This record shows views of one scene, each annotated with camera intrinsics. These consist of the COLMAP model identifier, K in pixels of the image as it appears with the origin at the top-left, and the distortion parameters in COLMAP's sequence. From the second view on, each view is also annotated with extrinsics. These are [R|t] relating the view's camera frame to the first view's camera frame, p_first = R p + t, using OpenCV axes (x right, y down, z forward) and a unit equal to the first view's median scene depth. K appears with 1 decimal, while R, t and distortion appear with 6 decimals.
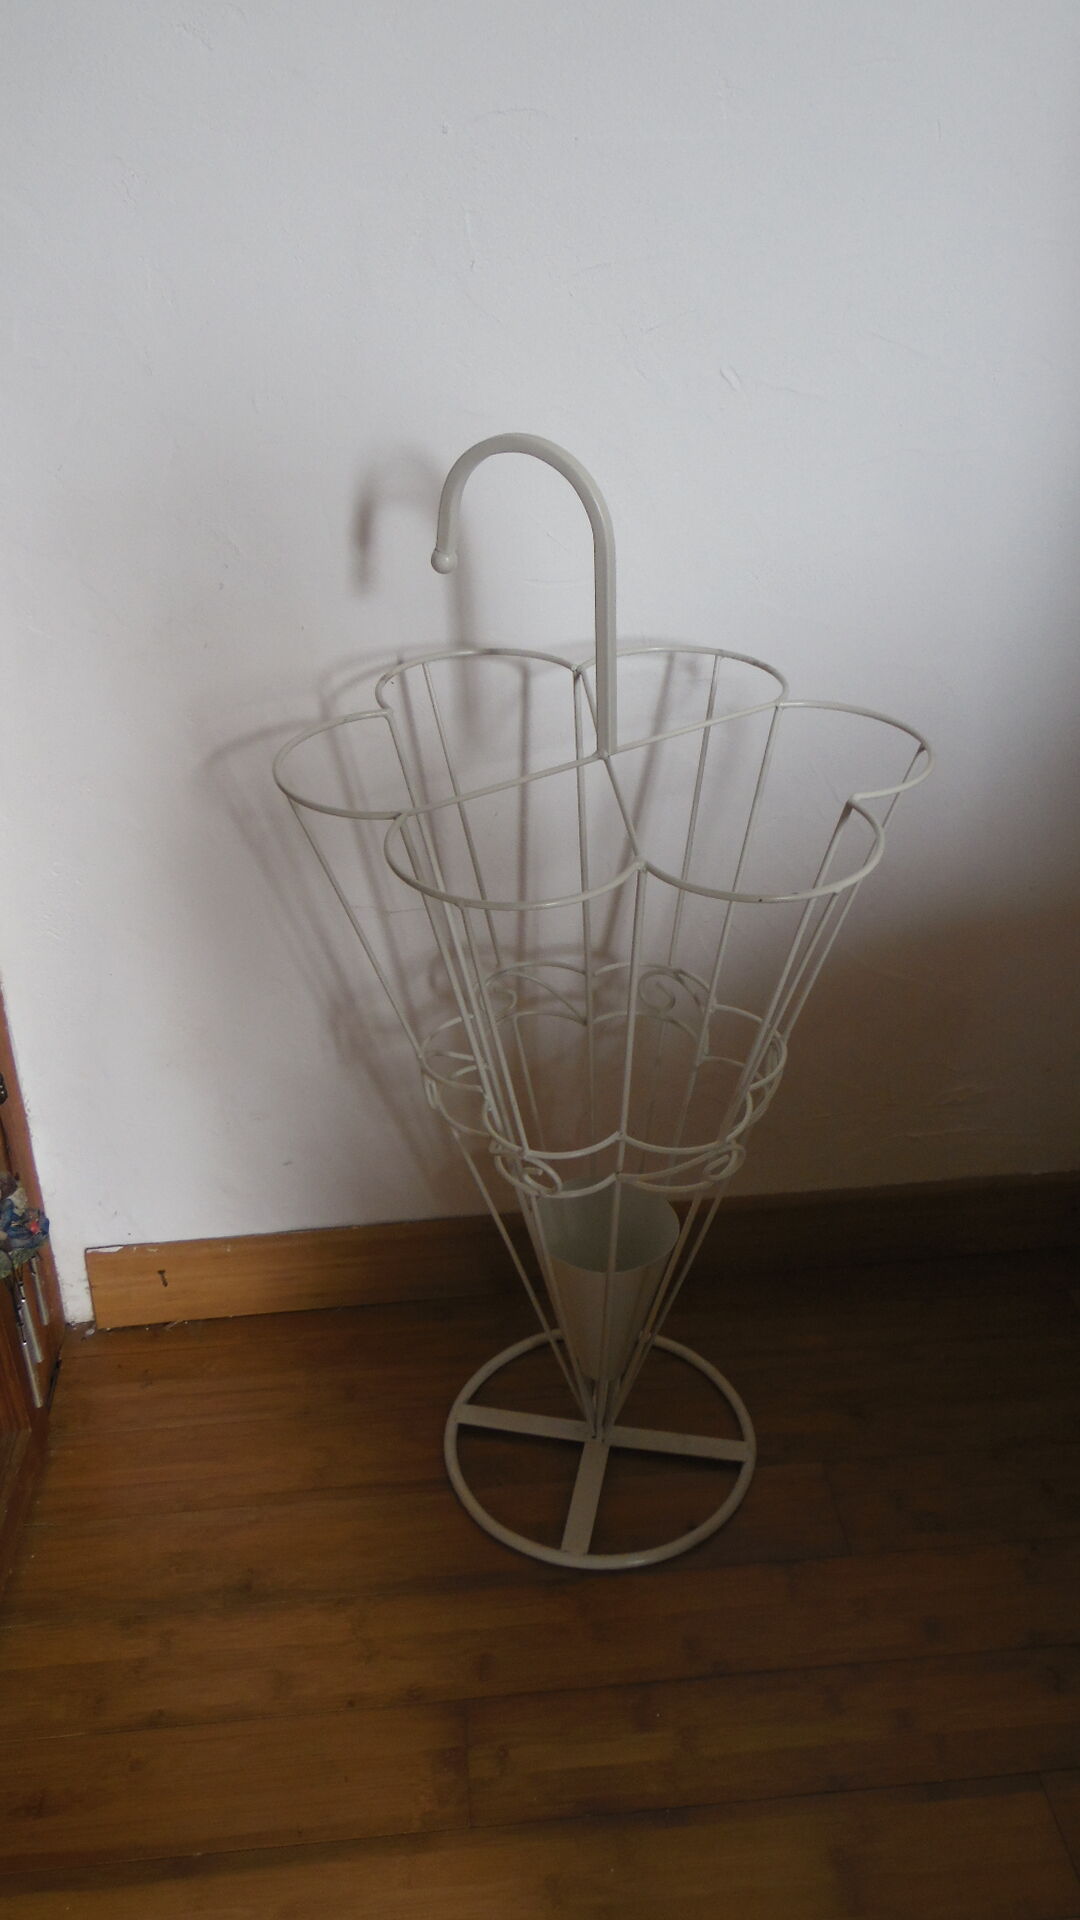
lens RADIAL K [[1557.5, 0, 540.0], [0, 1557.5, 960.0], [0, 0, 1]] dist [-0.000936, 0.003182]
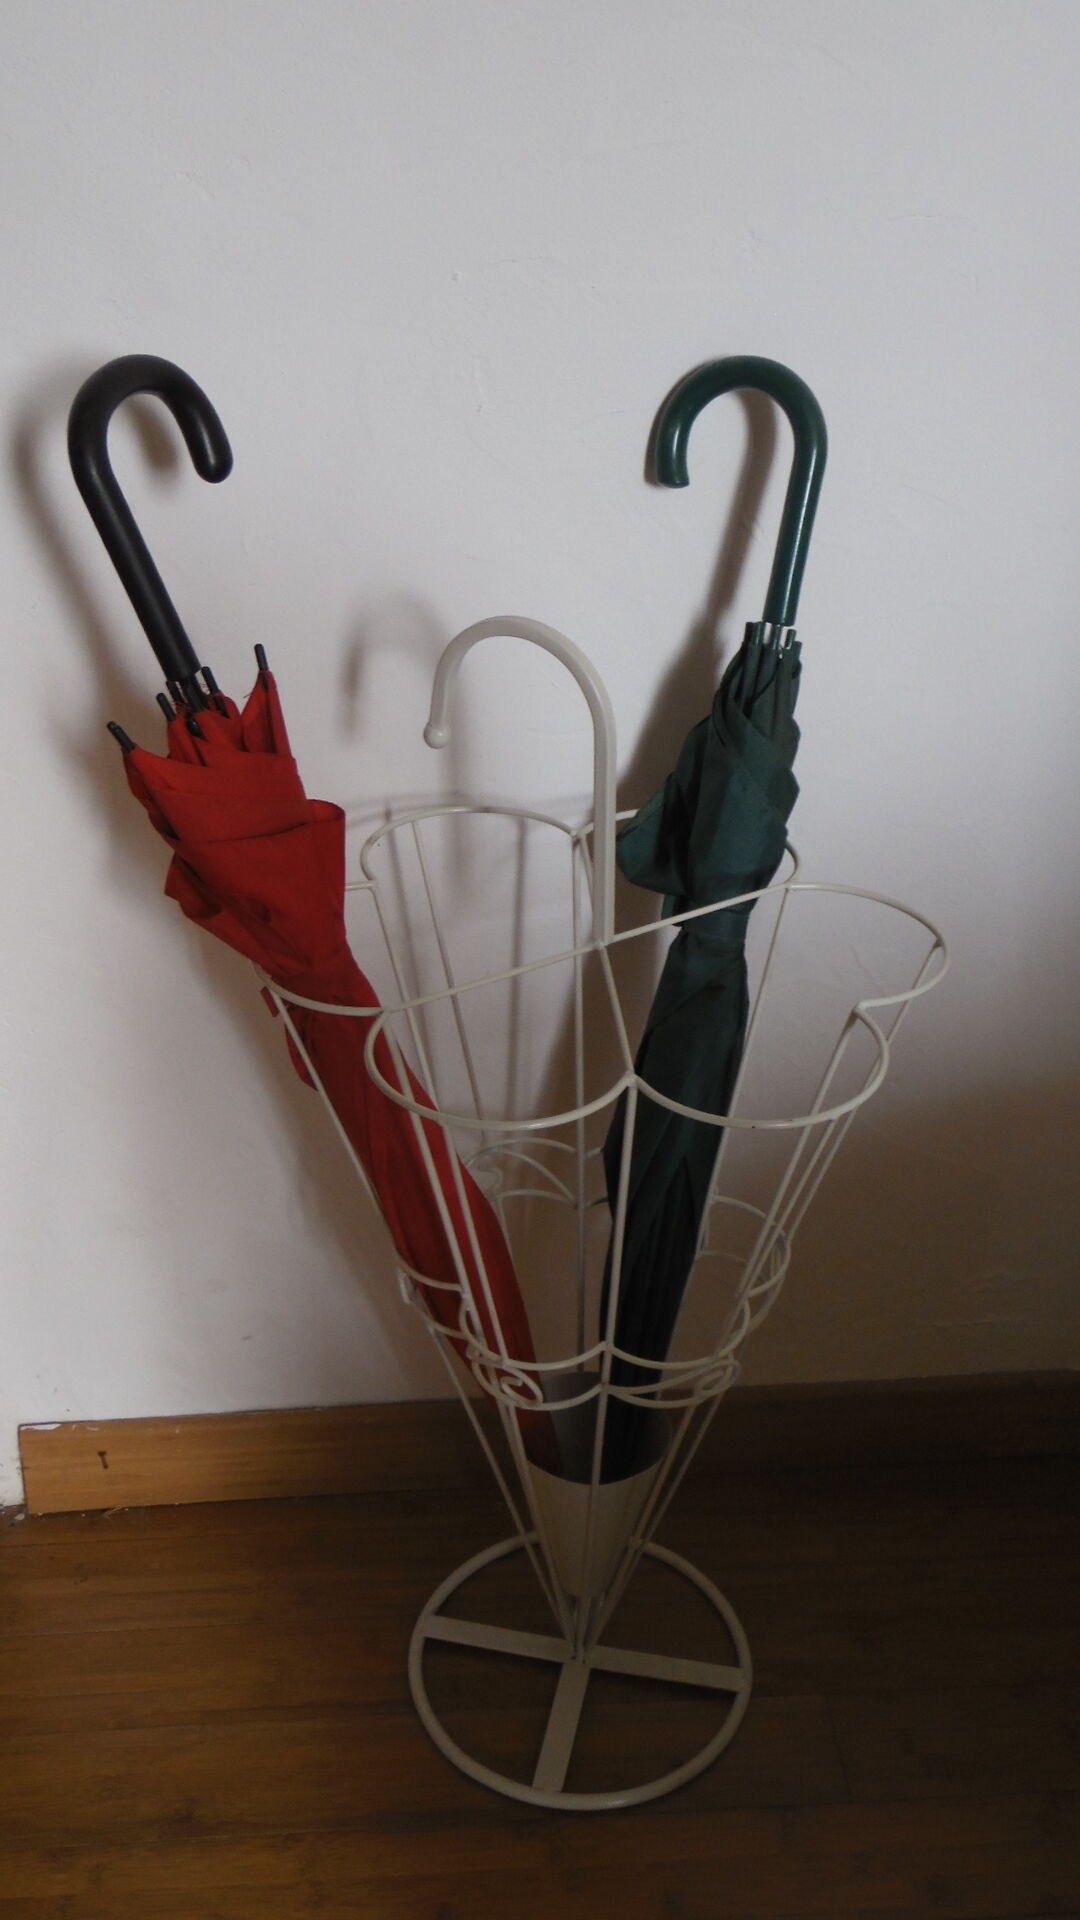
lens RADIAL K [[1870.5, 0, 540.0], [0, 1870.5, 960.0], [0, 0, 1]] dist [0.005266, 0.015546]
pose [[0.999547, 0.029694, -0.004864, 0.008893], [-0.029829, 0.999087, -0.030569, -0.070704], [0.003952, 0.030700, 0.999521, -0.109508]]
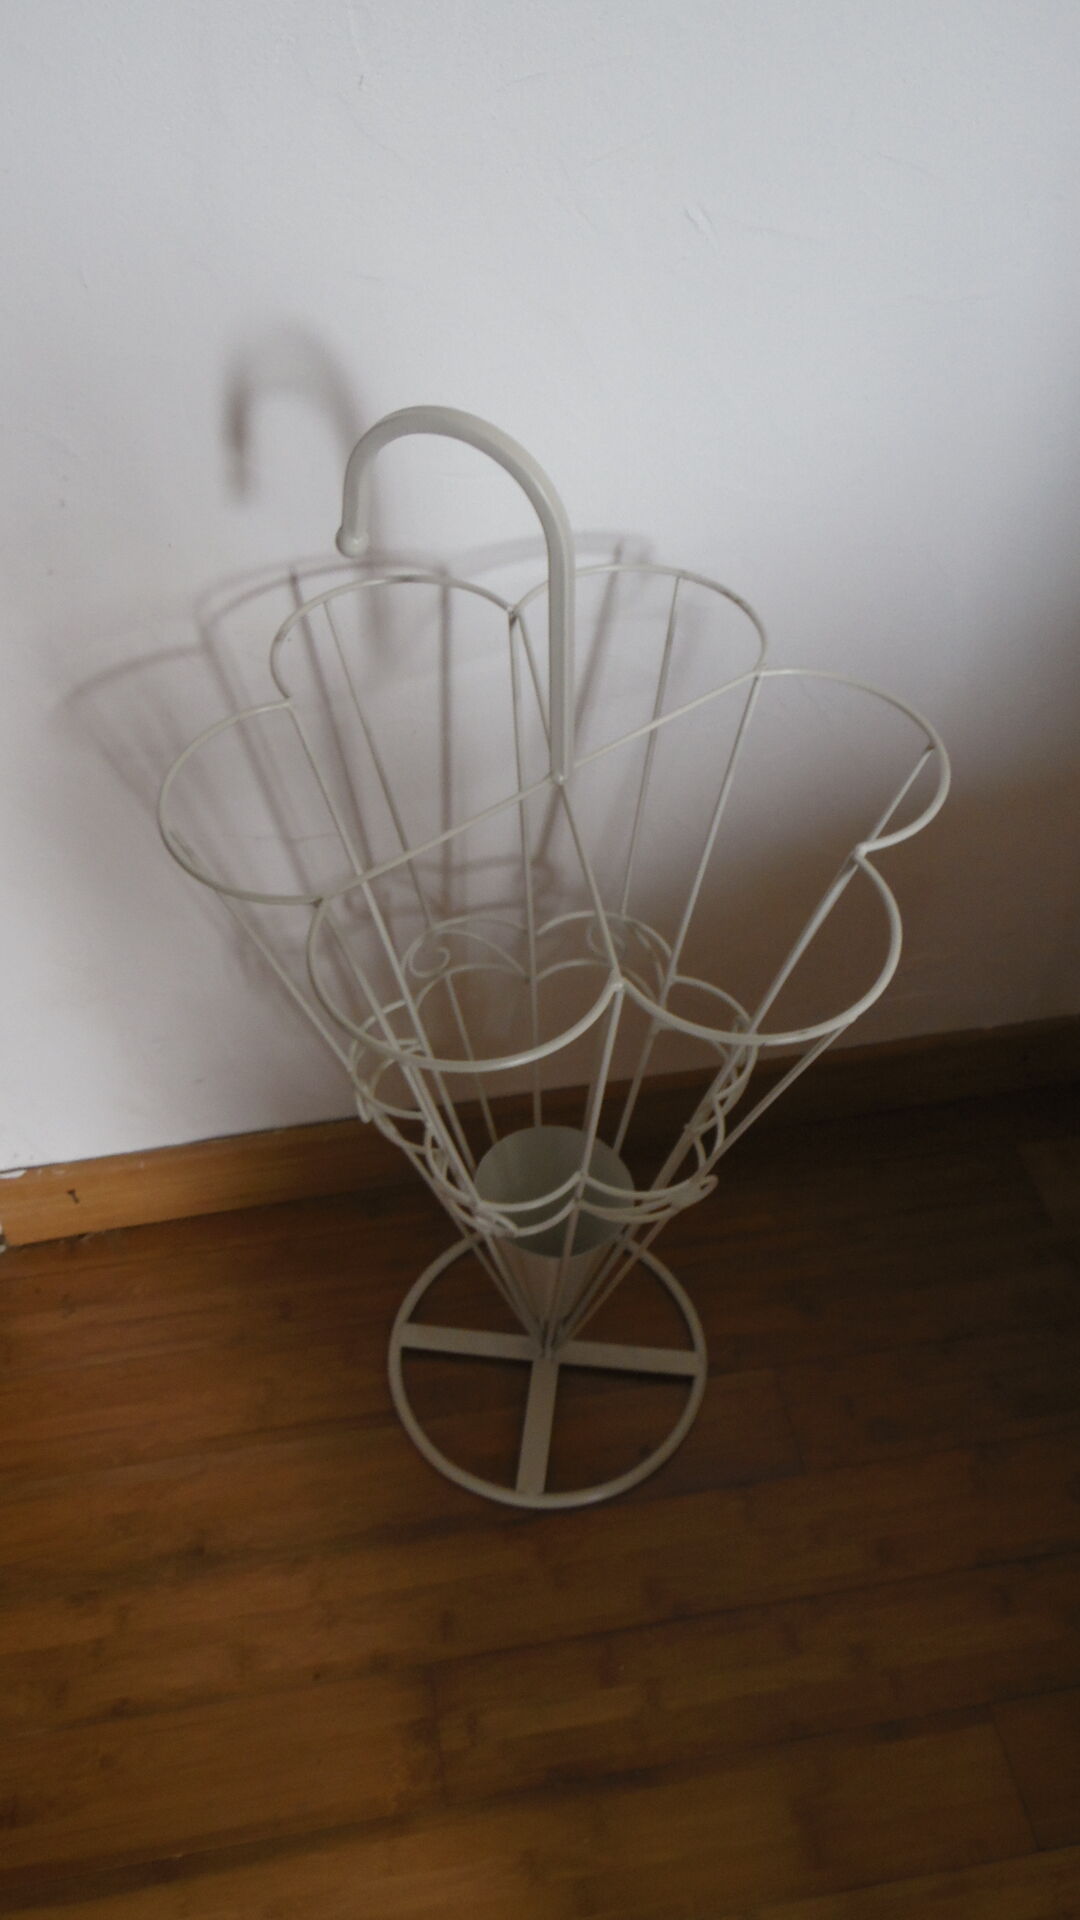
lens RADIAL K [[1557.5, 0, 540.0], [0, 1557.5, 960.0], [0, 0, 1]] dist [-0.000936, 0.003182]
pose [[0.996776, -0.043446, 0.067450, -0.023697], [0.022848, 0.959595, 0.280457, -0.222260], [-0.076910, -0.278012, 0.957494, 0.145436]]
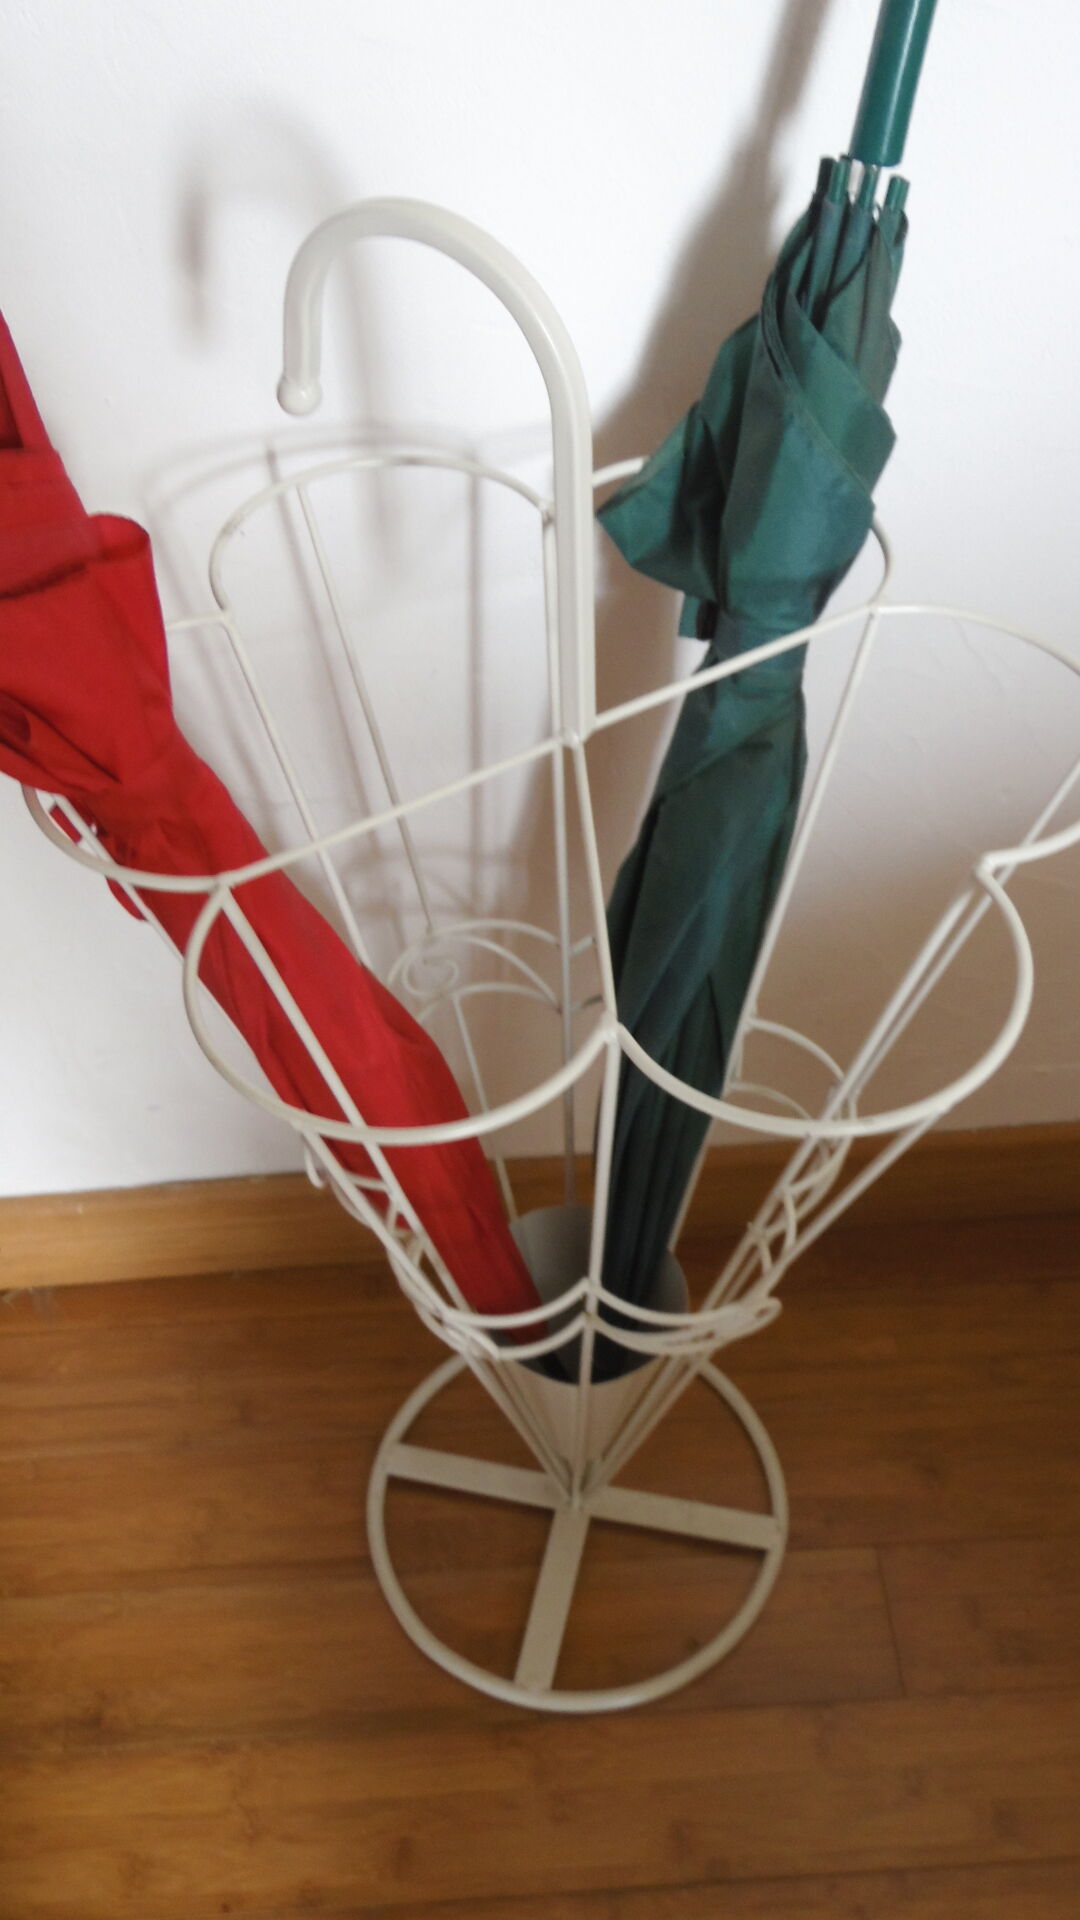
lens RADIAL K [[1870.5, 0, 540.0], [0, 1870.5, 960.0], [0, 0, 1]] dist [0.005266, 0.015546]
pose [[0.999428, 0.023550, -0.024281, 0.039473], [-0.015942, 0.961041, 0.275946, -0.202334], [0.029834, -0.275401, 0.960866, 0.233914]]
